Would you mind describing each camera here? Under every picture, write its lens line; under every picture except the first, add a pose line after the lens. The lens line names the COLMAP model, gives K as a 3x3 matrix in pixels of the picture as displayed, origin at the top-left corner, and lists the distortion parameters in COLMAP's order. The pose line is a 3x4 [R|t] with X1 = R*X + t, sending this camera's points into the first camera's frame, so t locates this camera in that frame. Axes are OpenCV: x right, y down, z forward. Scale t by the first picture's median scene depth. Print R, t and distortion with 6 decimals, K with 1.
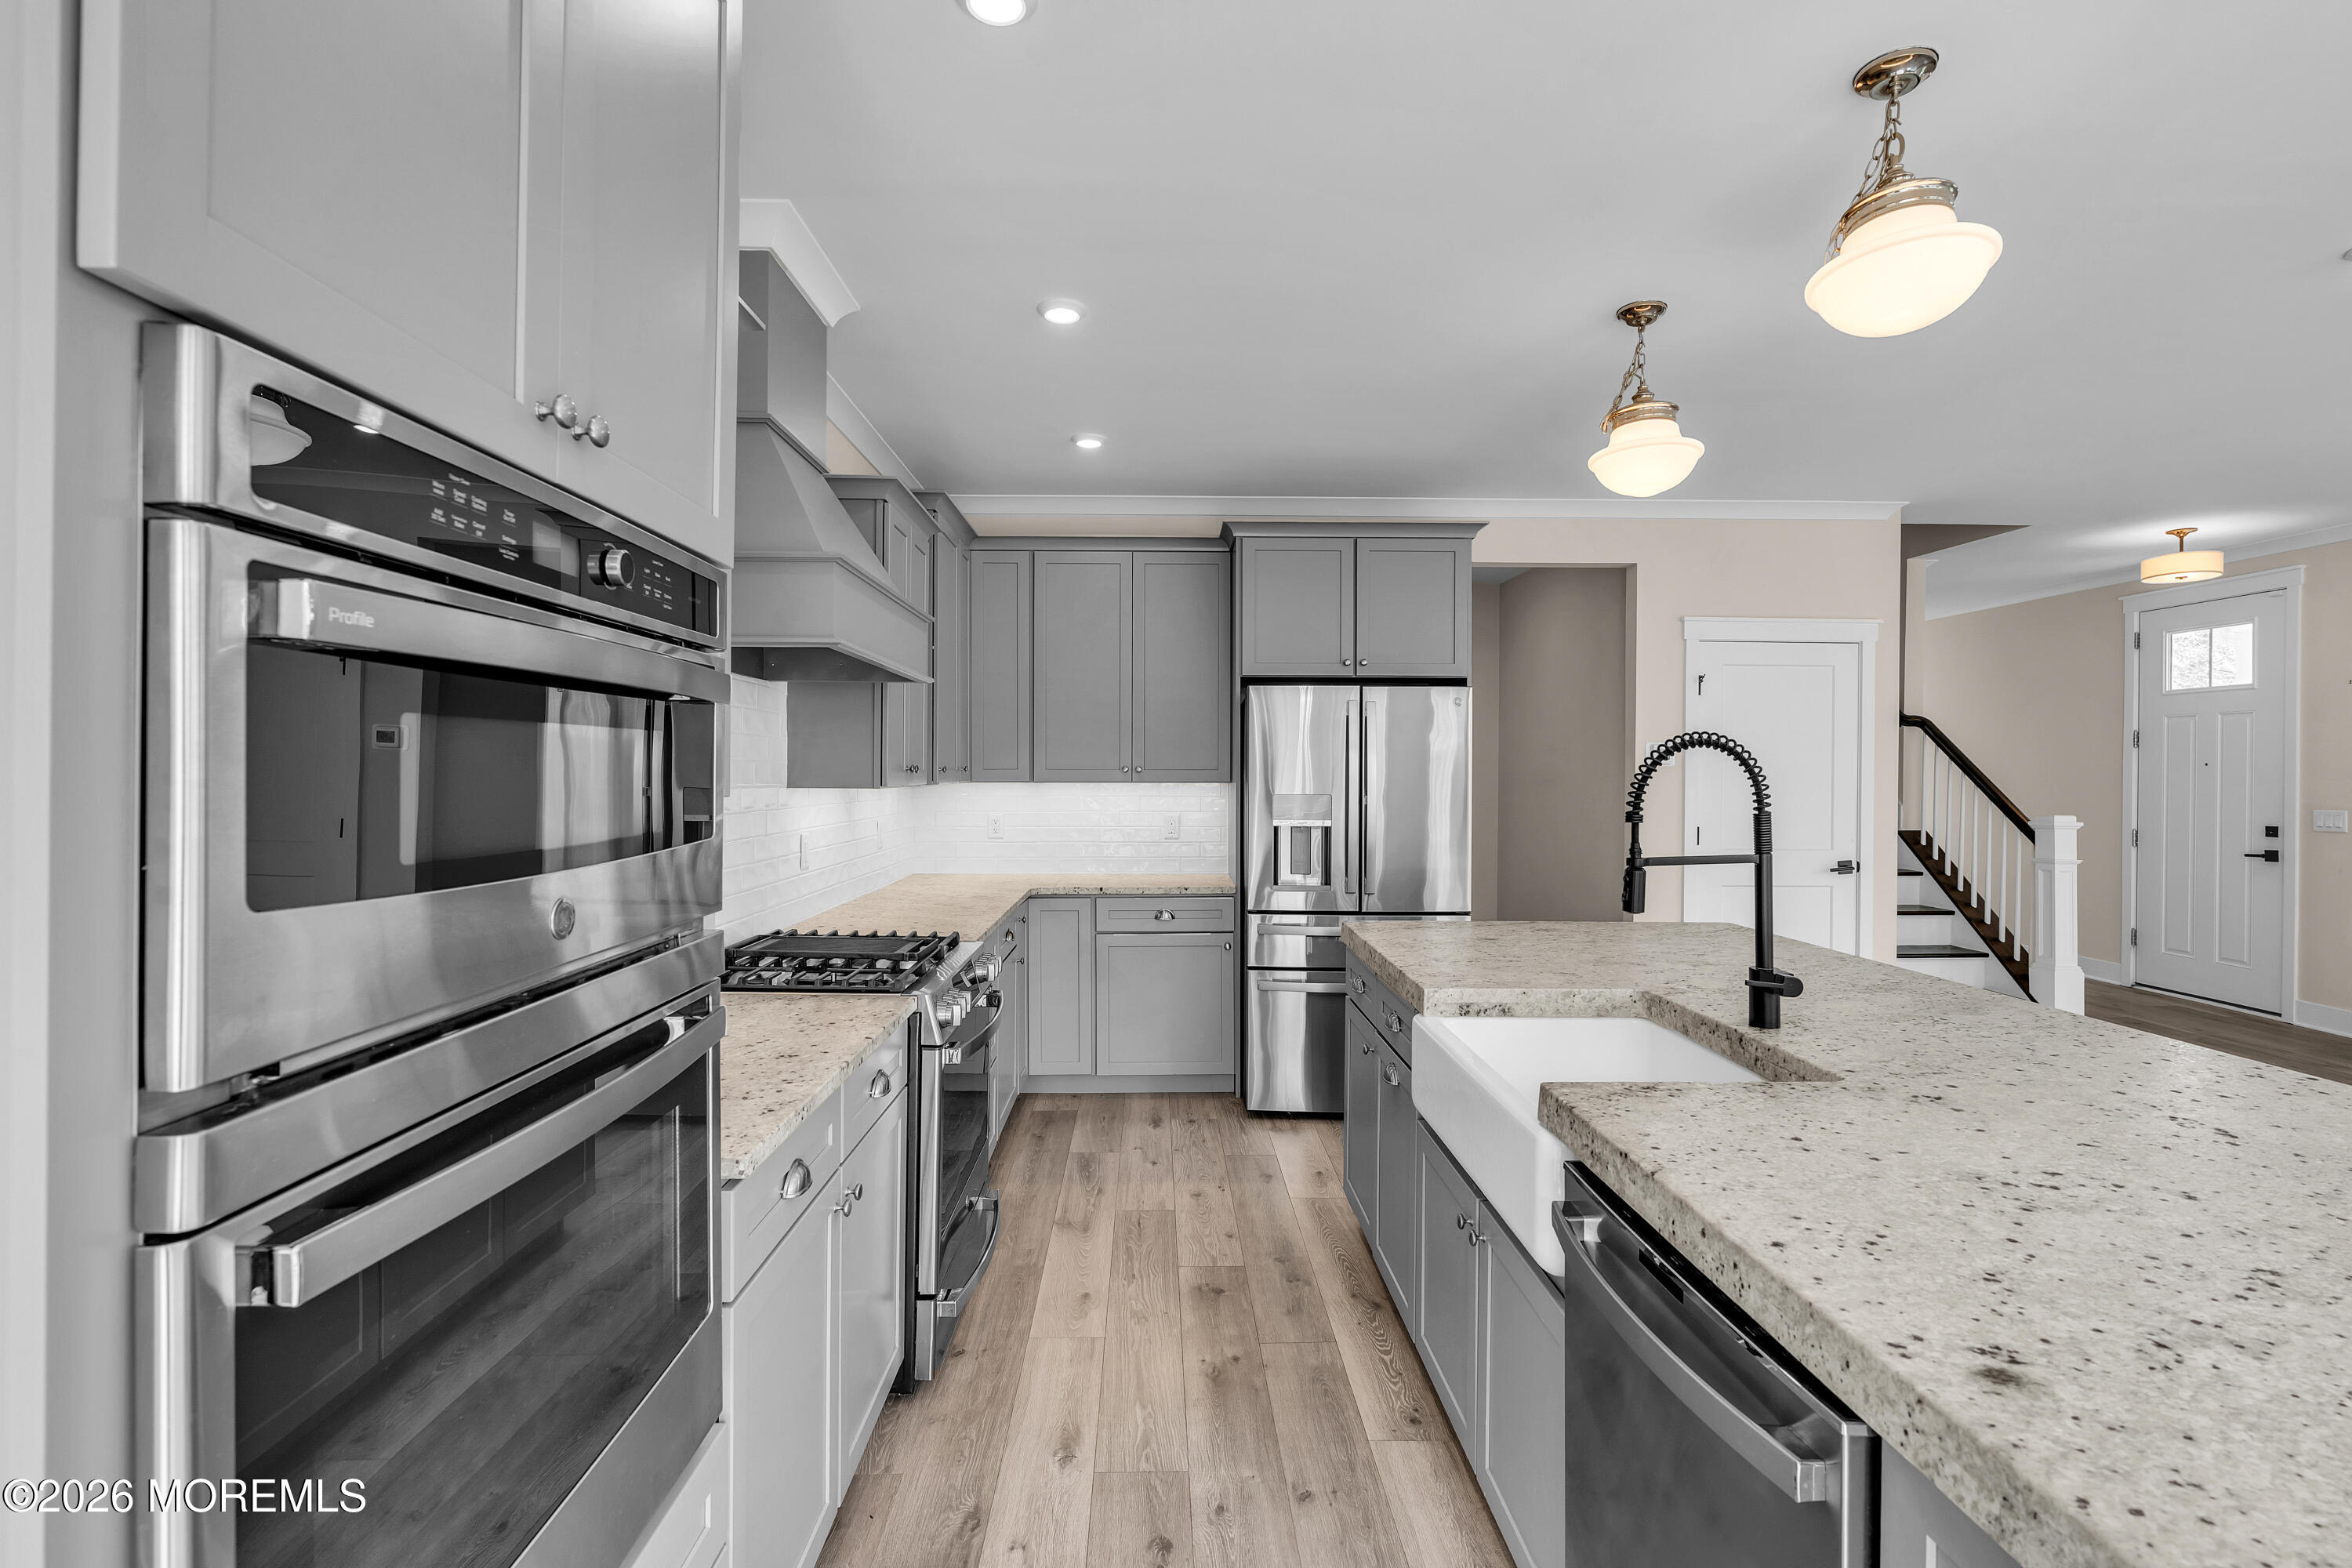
lens RADIAL K [[1060.8, 0, 1176.7], [0, 1060.8, 763.2], [0, 0, 1]] dist [-0.012025, 0.004887]
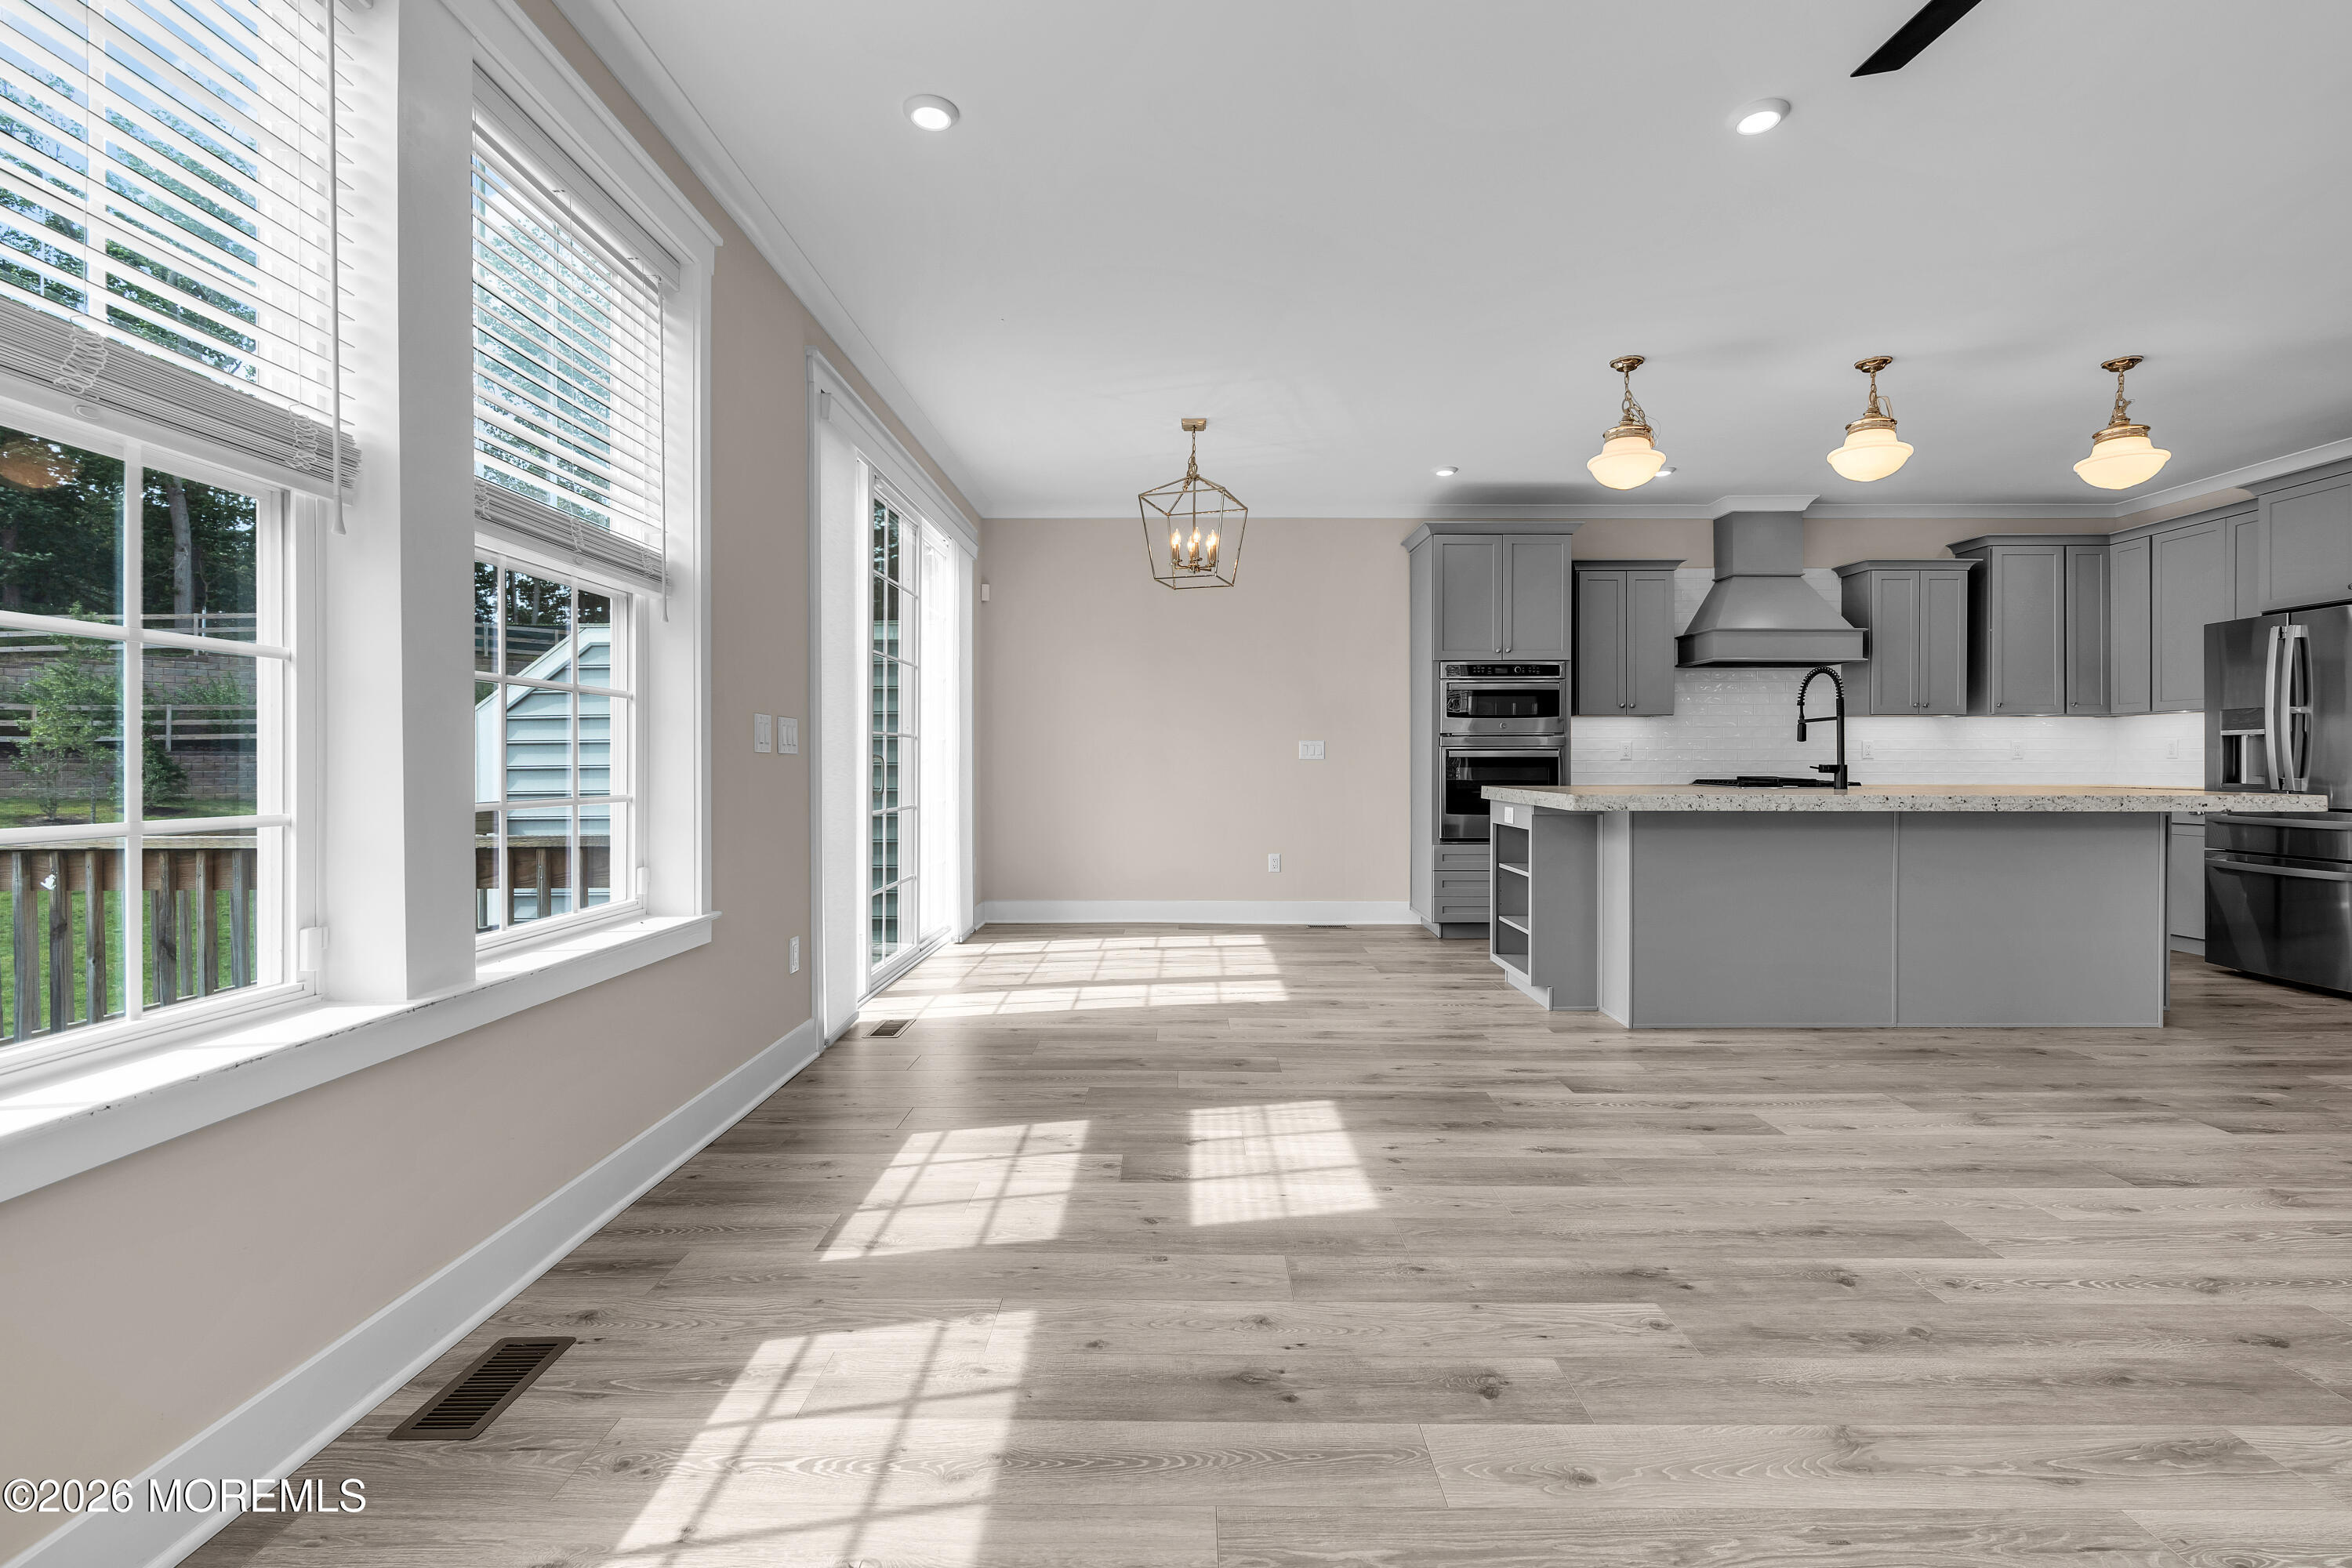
lens RADIAL K [[1060.8, 0, 1176.7], [0, 1060.8, 763.2], [0, 0, 1]] dist [-0.012025, 0.004887]
pose [[-0.033258, -0.003900, -0.999439, 1.371181], [0.007245, 0.999965, -0.004144, 0.088033], [0.999421, -0.007378, -0.033228, -0.183211]]
